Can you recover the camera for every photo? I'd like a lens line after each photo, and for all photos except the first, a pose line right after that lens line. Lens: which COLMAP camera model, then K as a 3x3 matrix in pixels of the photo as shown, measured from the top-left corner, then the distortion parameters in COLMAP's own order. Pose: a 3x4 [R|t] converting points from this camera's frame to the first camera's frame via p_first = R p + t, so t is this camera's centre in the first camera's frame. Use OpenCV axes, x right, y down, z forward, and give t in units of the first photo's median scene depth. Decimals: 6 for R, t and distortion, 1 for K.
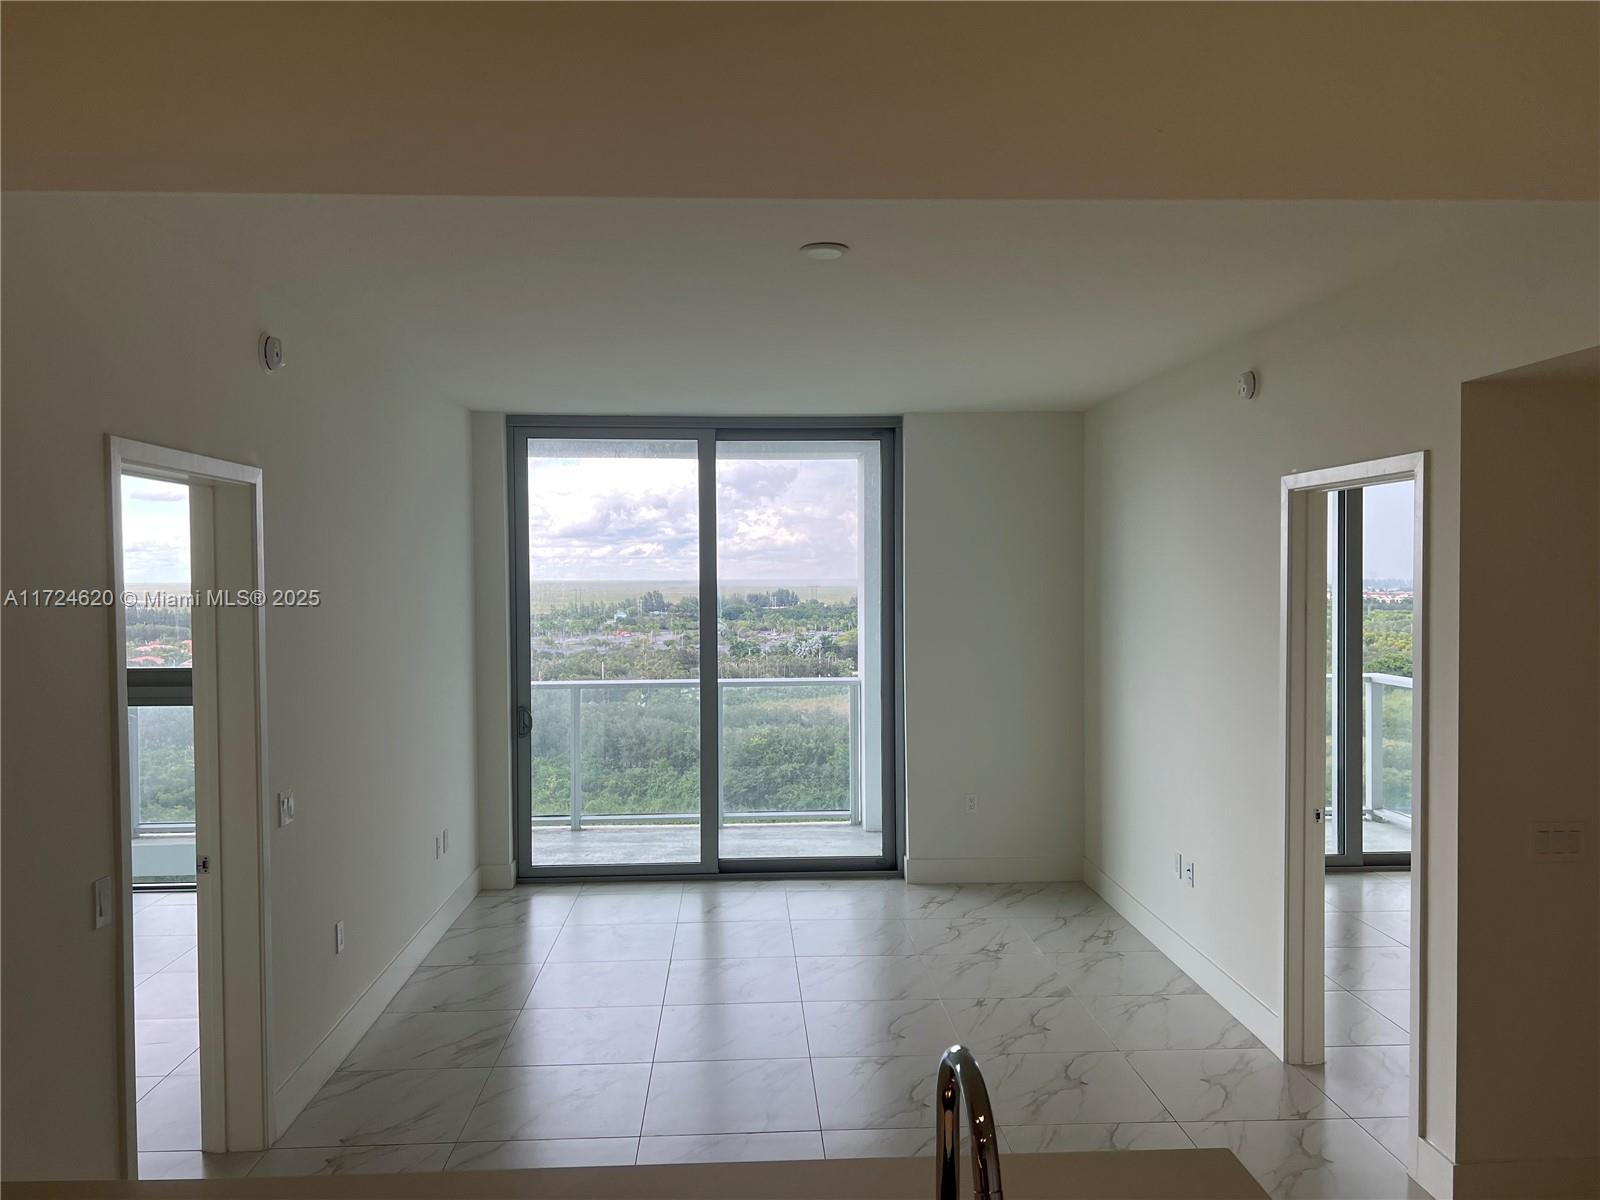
lens RADIAL K [[1197.1, 0, 801.9], [0, 1197.1, 604.4], [0, 0, 1]] dist [0.151717, -0.303800]
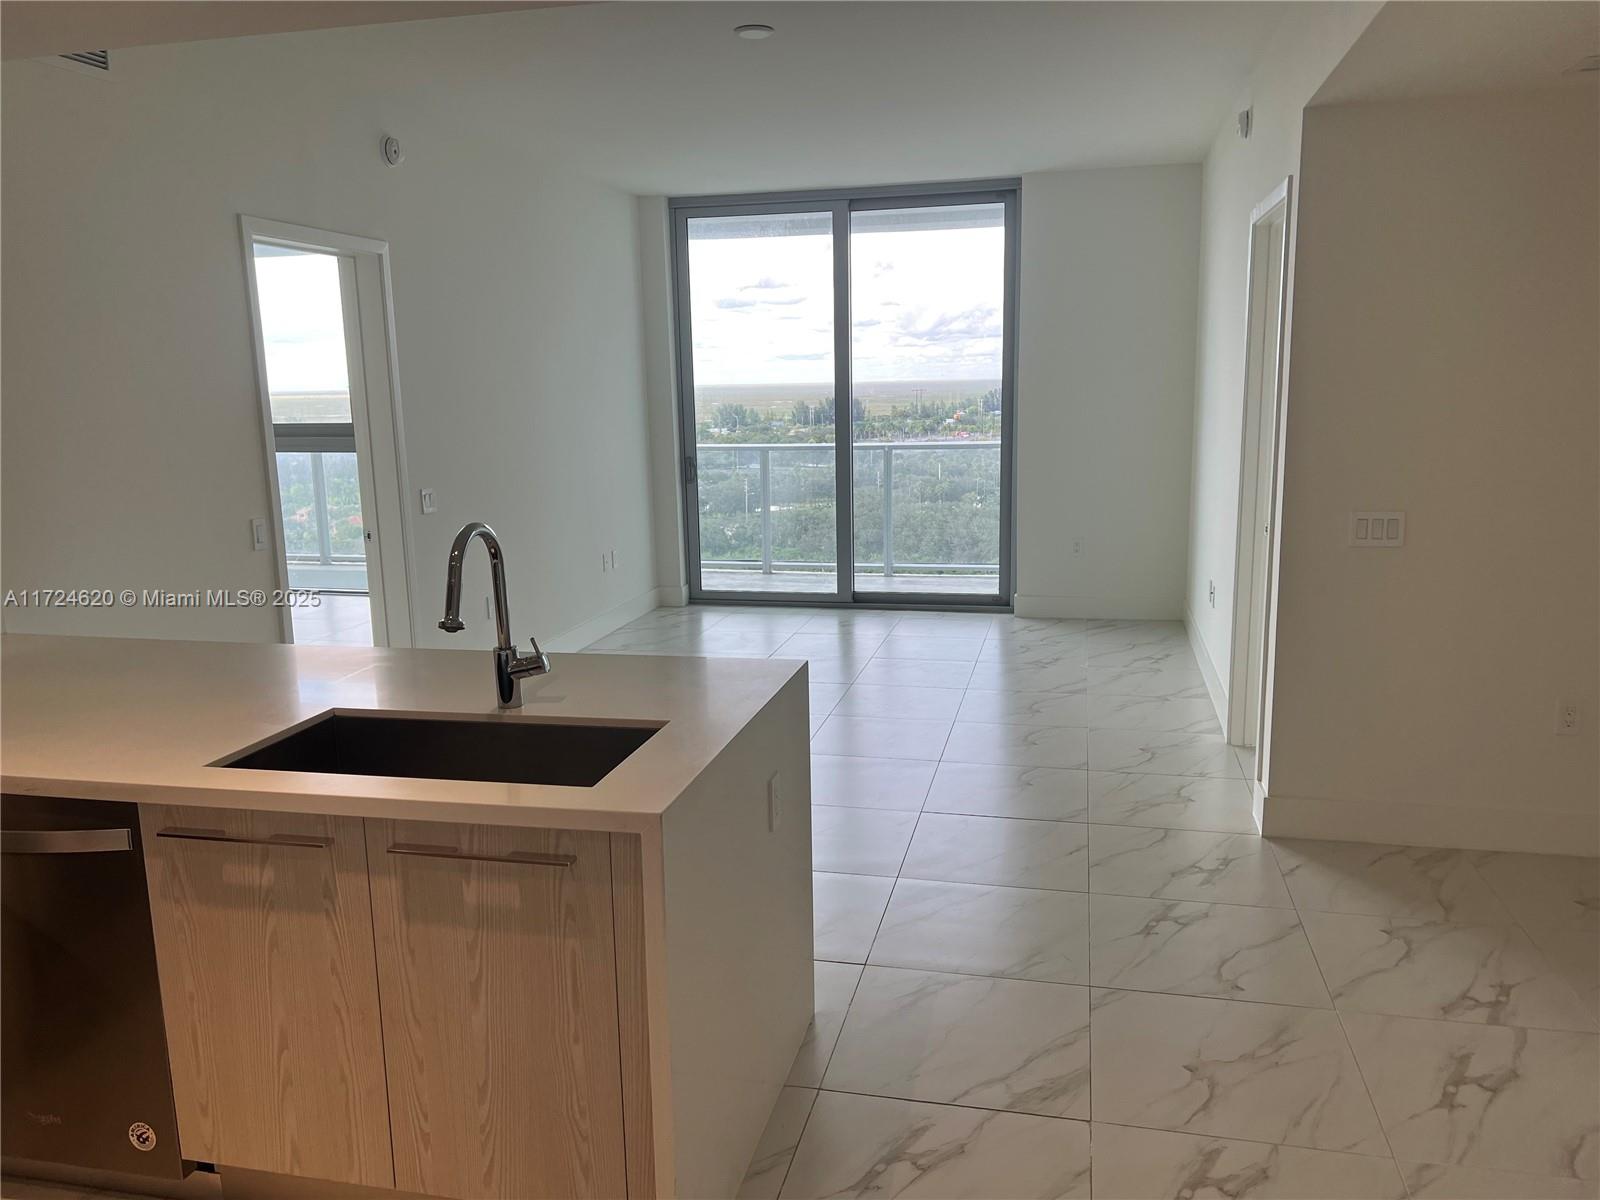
lens RADIAL K [[1211.6, 0, 798.6], [0, 1211.6, 590.1], [0, 0, 1]] dist [0.070294, -0.103013]
pose [[0.960062, 0.034290, -0.277678, 0.202623], [0.008020, 0.988681, 0.149818, 0.036993], [0.279672, -0.146062, 0.948920, -0.110943]]
